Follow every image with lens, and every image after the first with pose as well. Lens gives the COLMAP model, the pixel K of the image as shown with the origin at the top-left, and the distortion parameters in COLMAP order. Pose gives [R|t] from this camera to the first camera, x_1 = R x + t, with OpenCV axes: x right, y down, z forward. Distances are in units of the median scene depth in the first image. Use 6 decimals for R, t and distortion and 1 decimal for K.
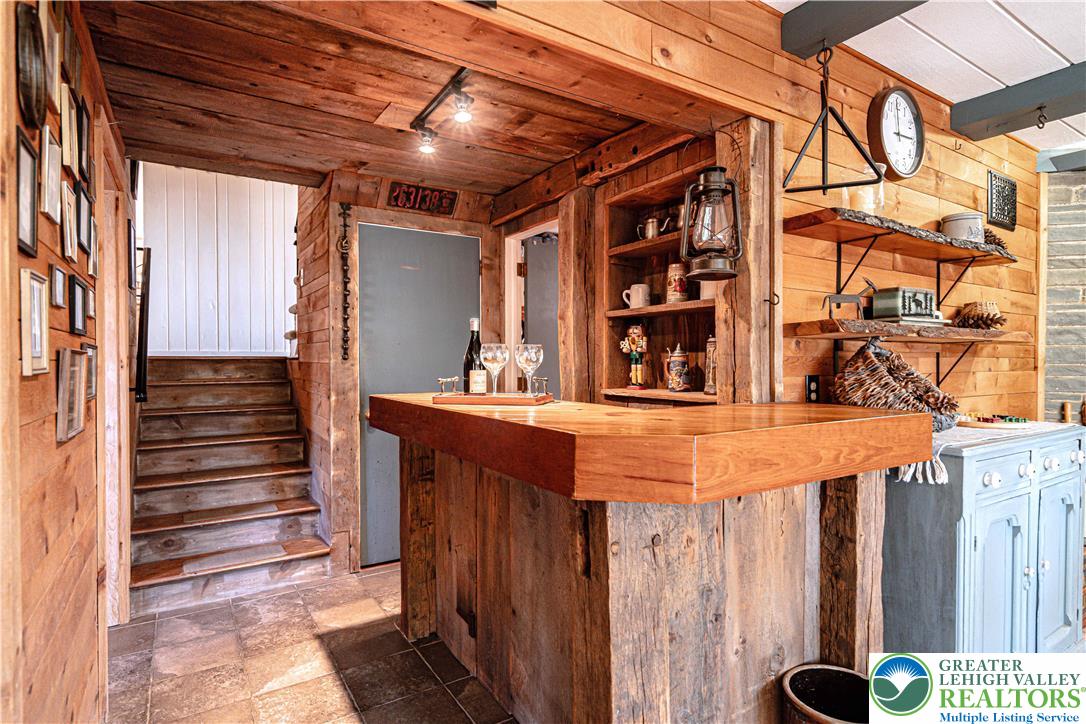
lens RADIAL K [[556.7, 0, 543.6], [0, 556.7, 367.0], [0, 0, 1]] dist [-0.003230, 0.000721]
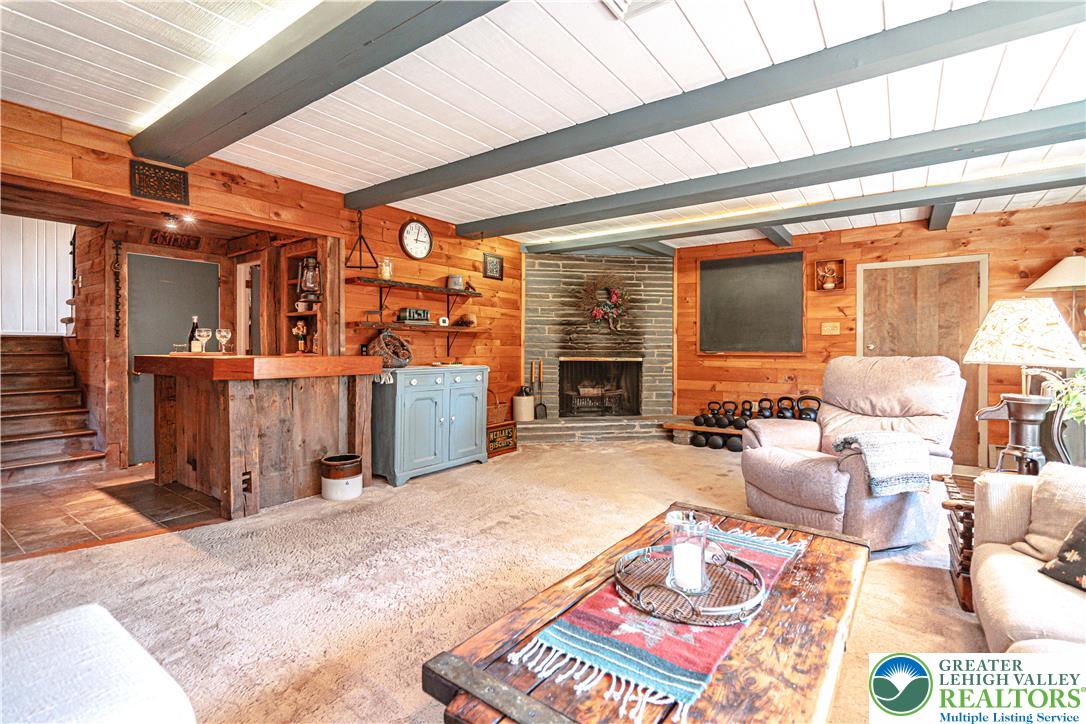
lens RADIAL K [[498.1, 0, 539.1], [0, 498.1, 351.1], [0, 0, 1]] dist [-0.002048, -0.001628]
pose [[0.932383, 0.001684, 0.361467, 0.274857], [-0.000286, 0.999992, -0.003921, 0.033974], [-0.361471, 0.003553, 0.932377, -0.818600]]
